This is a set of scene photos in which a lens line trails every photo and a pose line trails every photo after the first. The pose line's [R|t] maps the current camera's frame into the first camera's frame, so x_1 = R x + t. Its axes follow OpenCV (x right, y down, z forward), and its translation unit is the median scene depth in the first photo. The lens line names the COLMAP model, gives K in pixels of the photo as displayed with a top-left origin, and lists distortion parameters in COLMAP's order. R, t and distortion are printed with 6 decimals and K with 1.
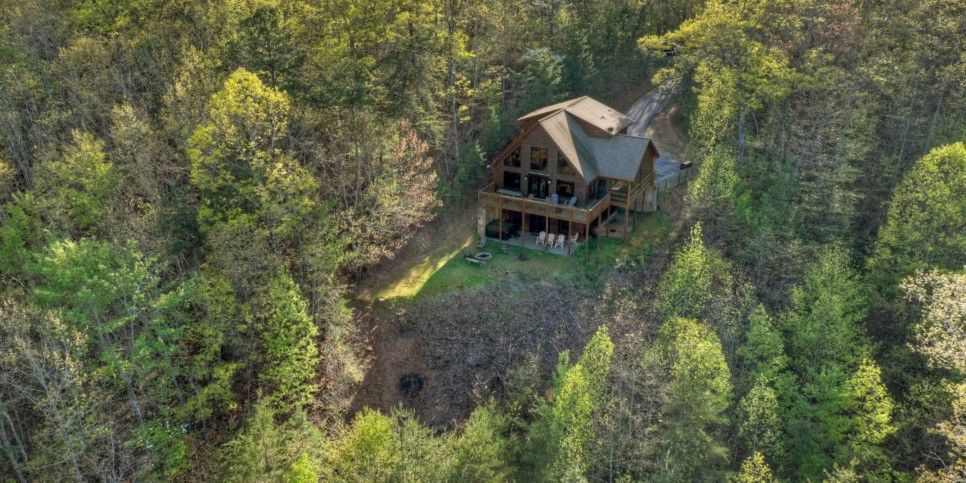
lens RADIAL K [[775.4, 0, 483.0], [0, 775.4, 241.5], [0, 0, 1]] dist [0.011771, 0.005464]
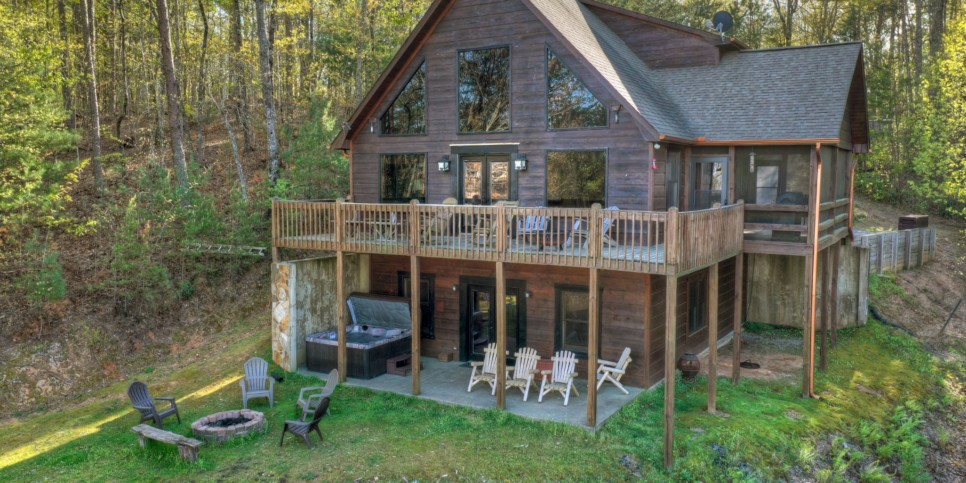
lens RADIAL K [[775.4, 0, 483.0], [0, 775.4, 241.5], [0, 0, 1]] dist [0.011771, 0.005464]
pose [[0.998299, 0.004344, -0.058135, 0.089121], [-0.022107, 0.950943, -0.308576, 0.036844], [0.053942, 0.309337, 0.949421, 0.743374]]
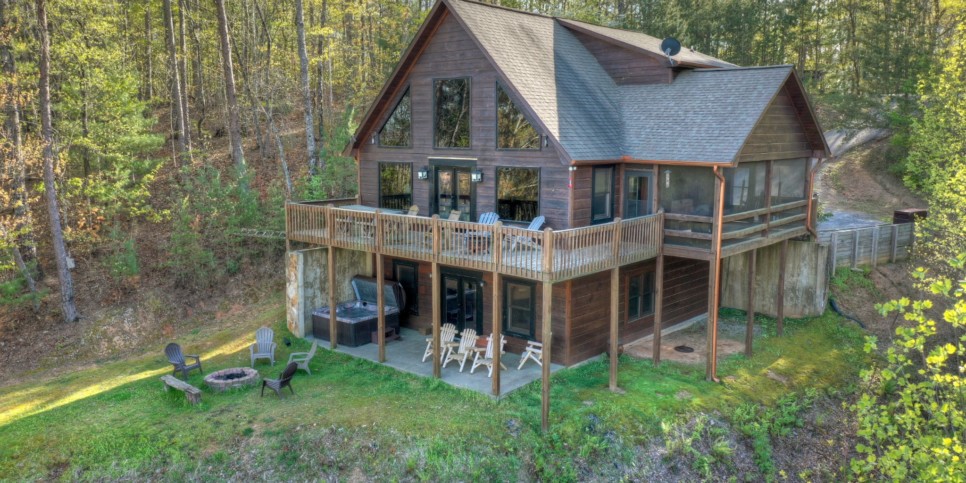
lens RADIAL K [[775.4, 0, 483.0], [0, 775.4, 241.5], [0, 0, 1]] dist [0.011771, 0.005464]
pose [[0.973676, 0.032303, -0.225638, 0.166359], [-0.088122, 0.966285, -0.241925, 0.032459], [0.210215, 0.255440, 0.943695, 0.689636]]
